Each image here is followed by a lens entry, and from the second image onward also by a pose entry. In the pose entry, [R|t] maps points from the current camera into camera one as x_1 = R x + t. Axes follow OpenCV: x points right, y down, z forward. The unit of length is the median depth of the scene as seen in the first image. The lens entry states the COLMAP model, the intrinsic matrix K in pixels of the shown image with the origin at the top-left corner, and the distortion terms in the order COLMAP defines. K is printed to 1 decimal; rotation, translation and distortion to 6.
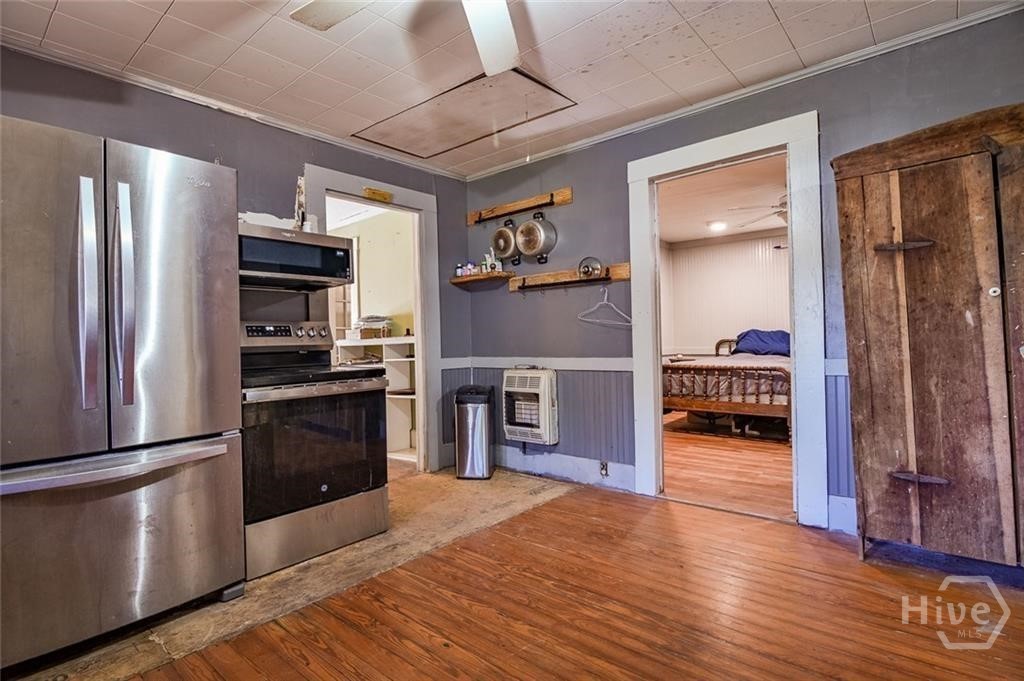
lens RADIAL K [[506.6, 0, 513.2], [0, 506.6, 337.5], [0, 0, 1]] dist [-0.014055, -0.000775]
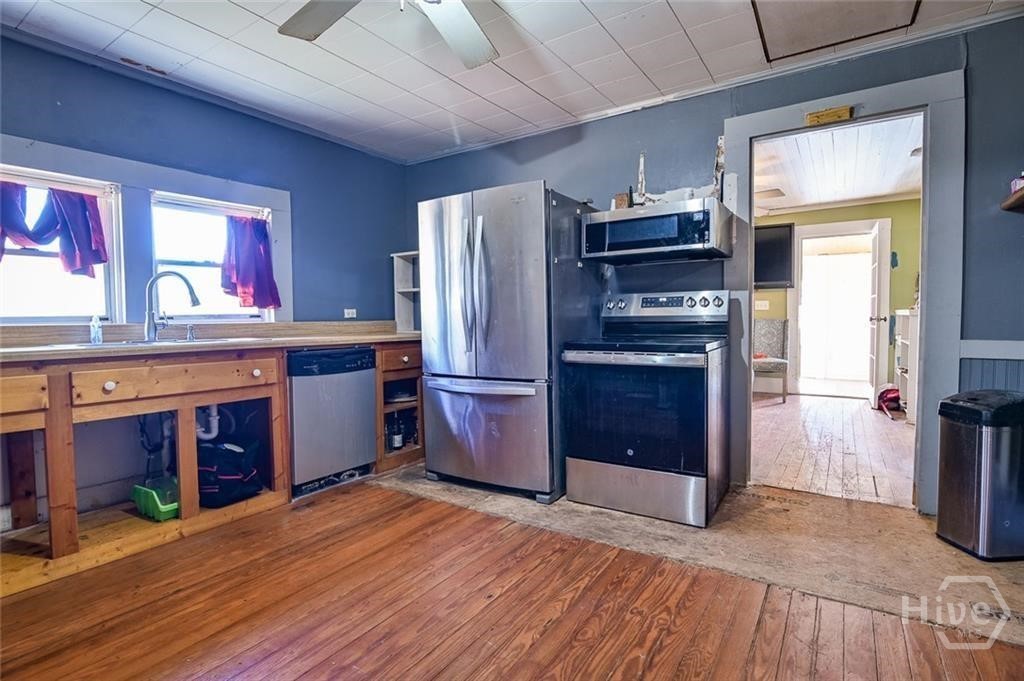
lens RADIAL K [[506.6, 0, 513.2], [0, 506.6, 338.8], [0, 0, 1]] dist [-0.014055, -0.000775]
pose [[0.120363, 0.064159, -0.990655, 0.692647], [0.013568, 0.997710, 0.066265, -0.013035], [0.992637, -0.021417, 0.119217, 0.702457]]
